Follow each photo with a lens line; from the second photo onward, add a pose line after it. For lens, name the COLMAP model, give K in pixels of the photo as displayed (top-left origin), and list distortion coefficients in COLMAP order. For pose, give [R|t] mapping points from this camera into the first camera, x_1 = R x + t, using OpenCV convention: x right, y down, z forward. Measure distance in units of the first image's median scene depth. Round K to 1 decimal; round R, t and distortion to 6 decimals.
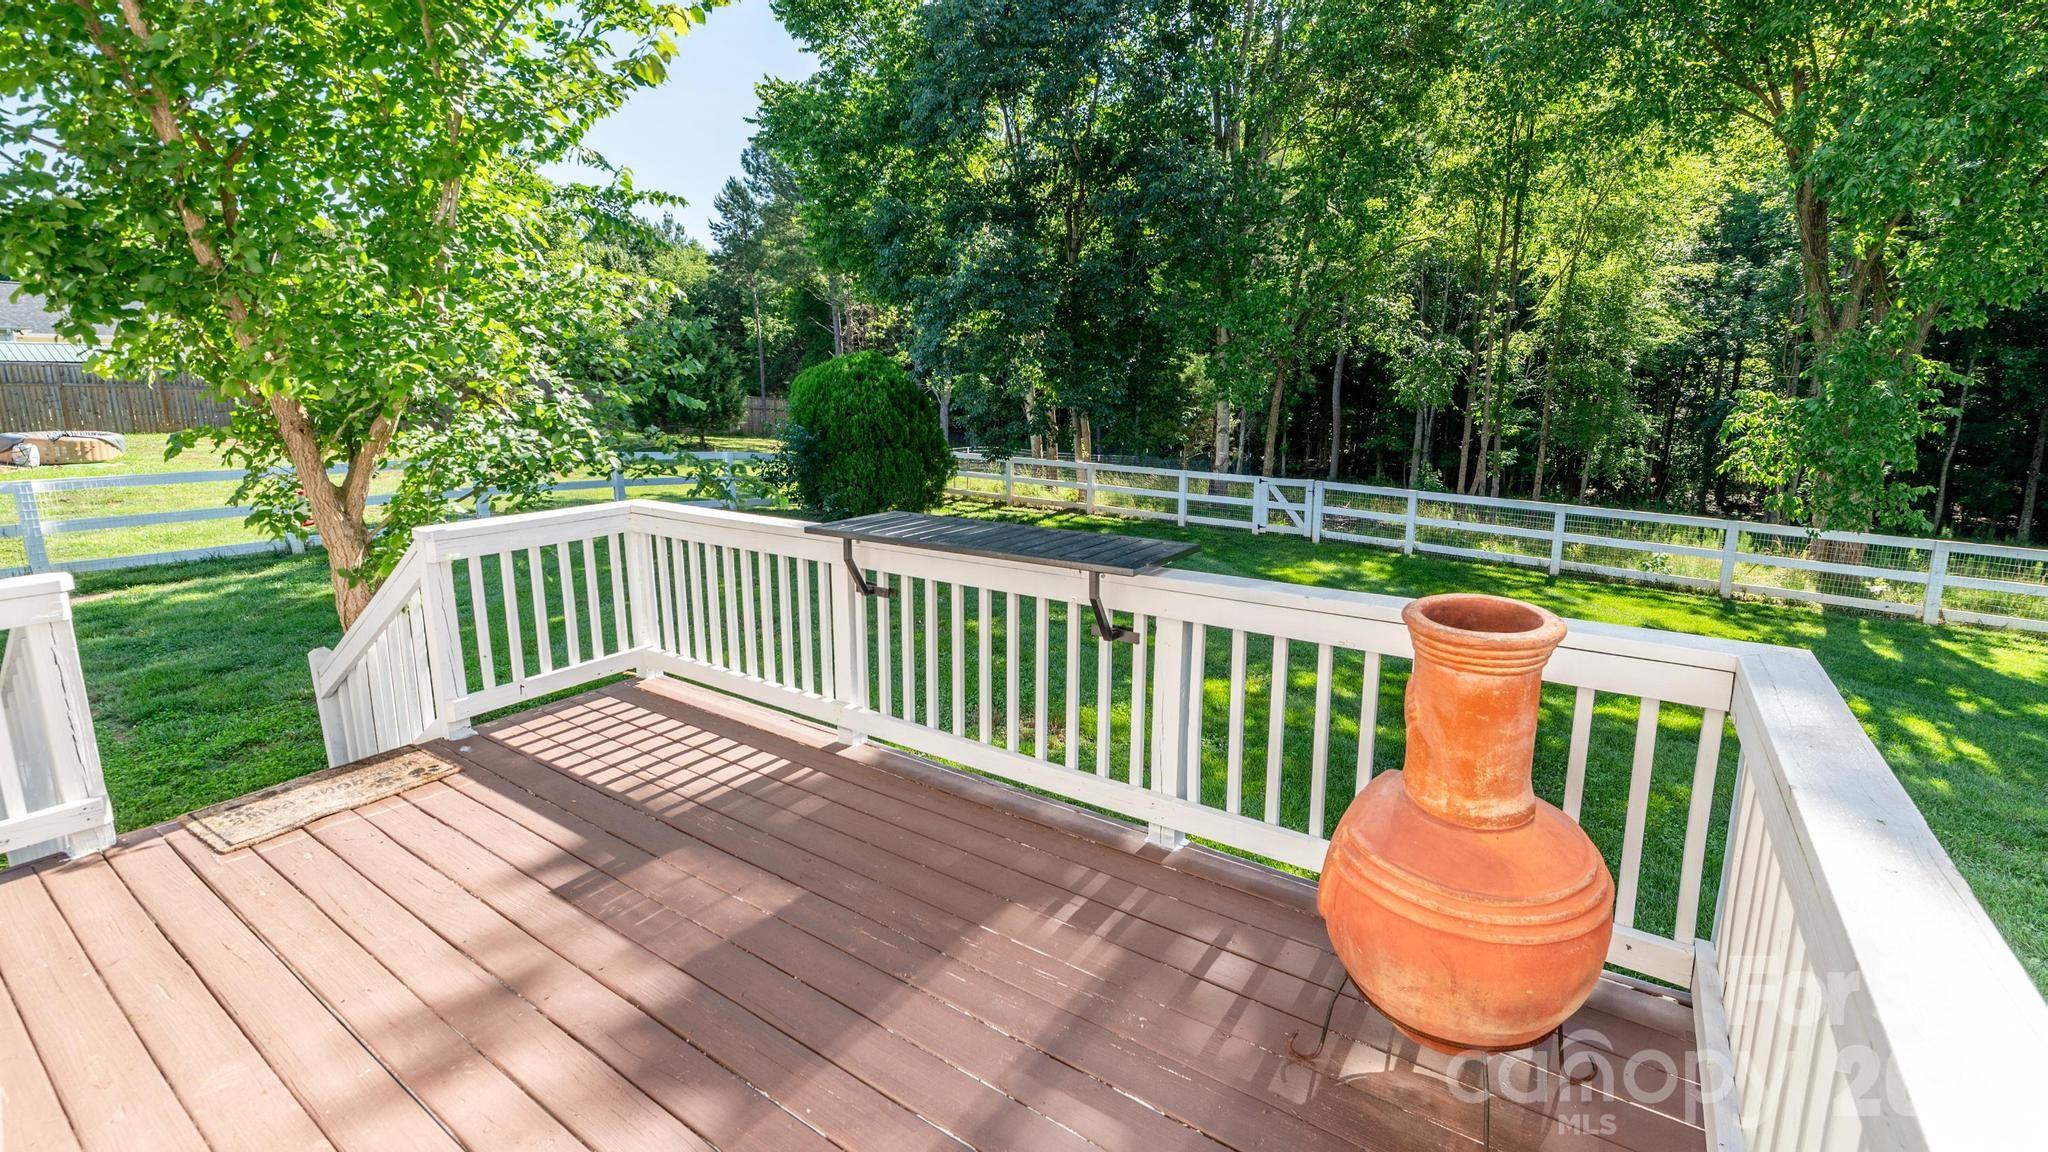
lens RADIAL K [[890.7, 0, 1023.2], [0, 890.7, 548.3], [0, 0, 1]] dist [-0.003895, 0.000802]
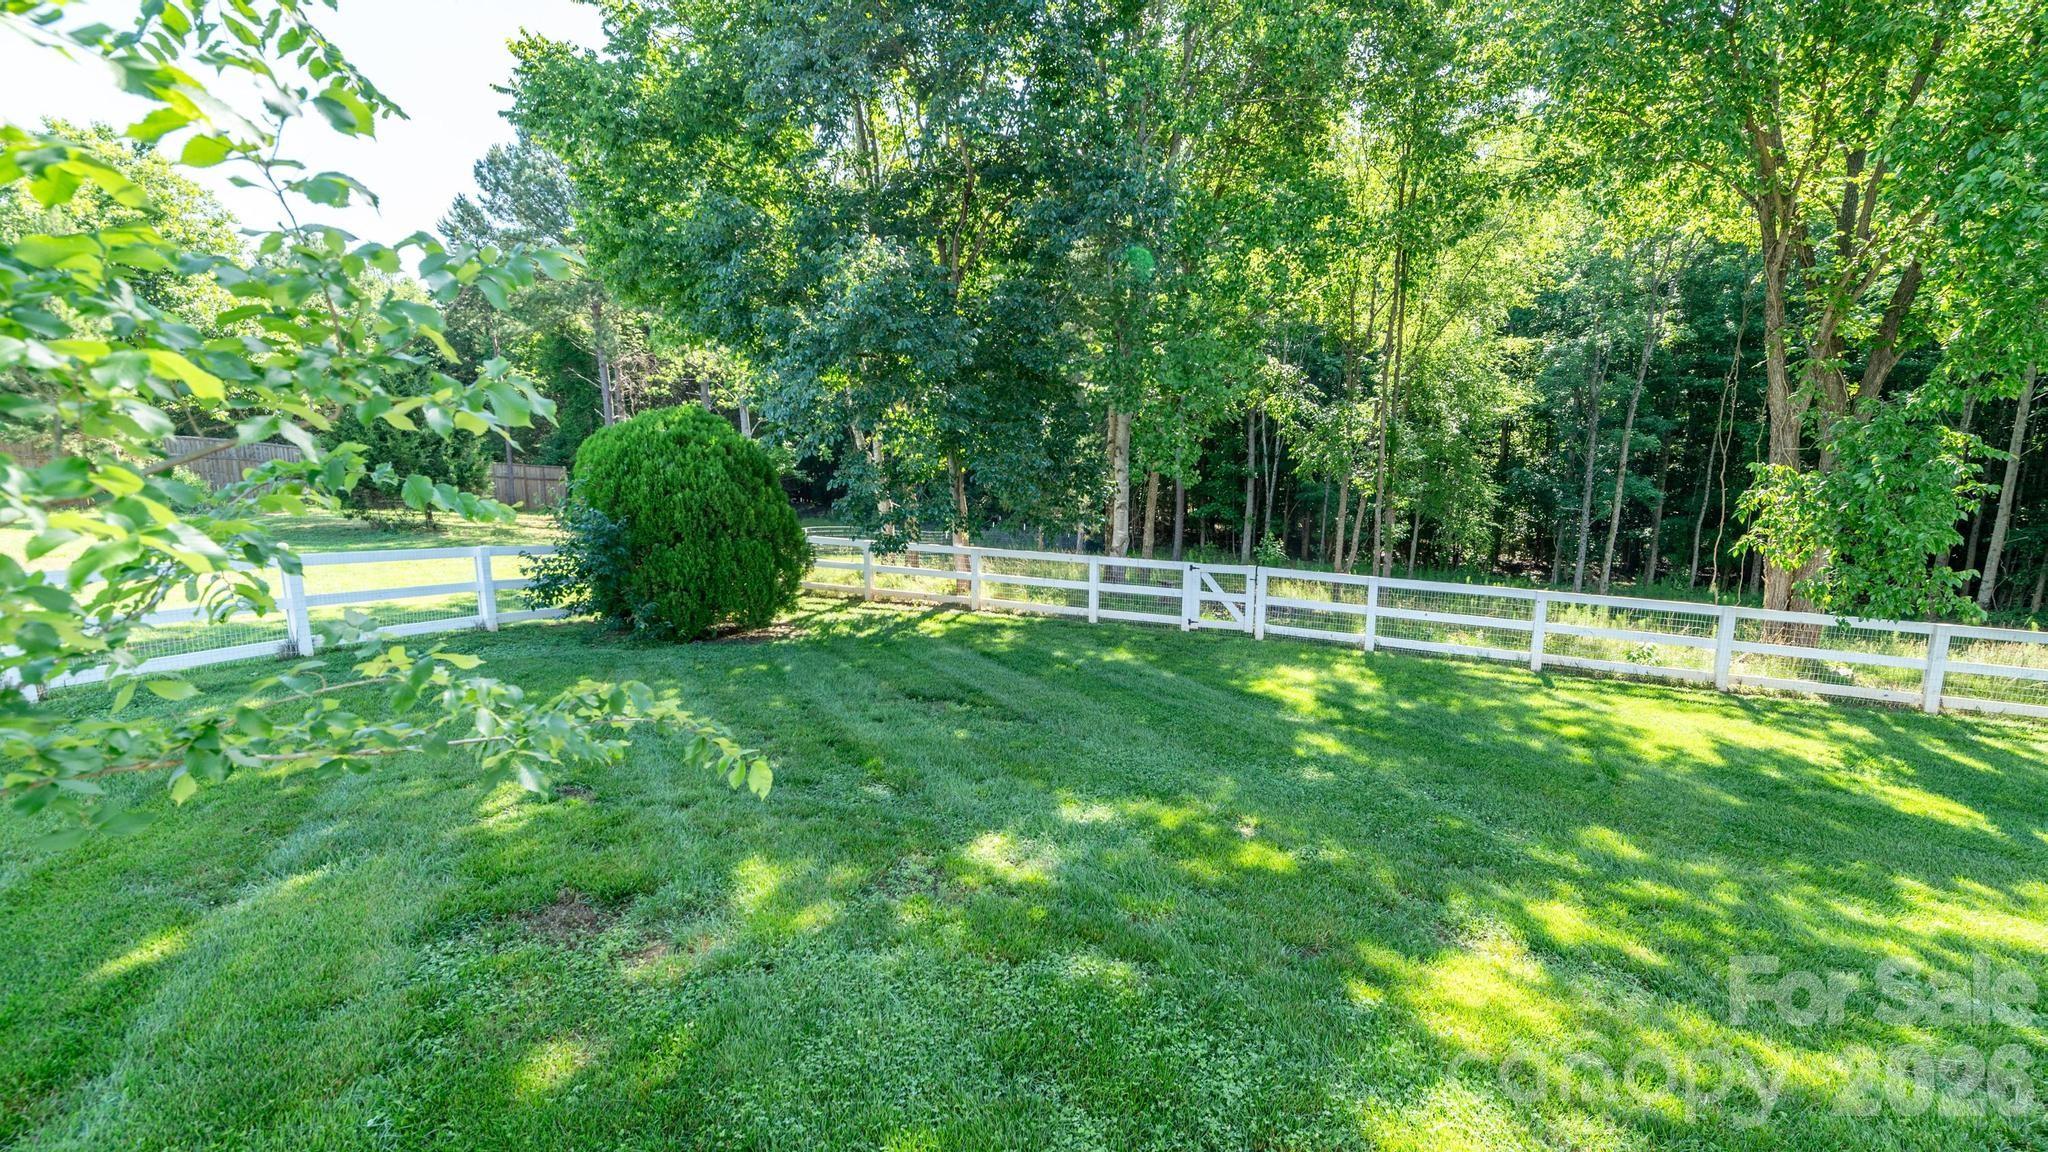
lens RADIAL K [[890.7, 0, 1024.7], [0, 890.7, 587.0], [0, 0, 1]] dist [-0.003895, 0.000802]
pose [[0.968575, -0.032131, 0.246638, -0.089091], [0.039155, 0.998954, -0.023628, -0.041939], [-0.245620, 0.032543, 0.968820, 0.216414]]
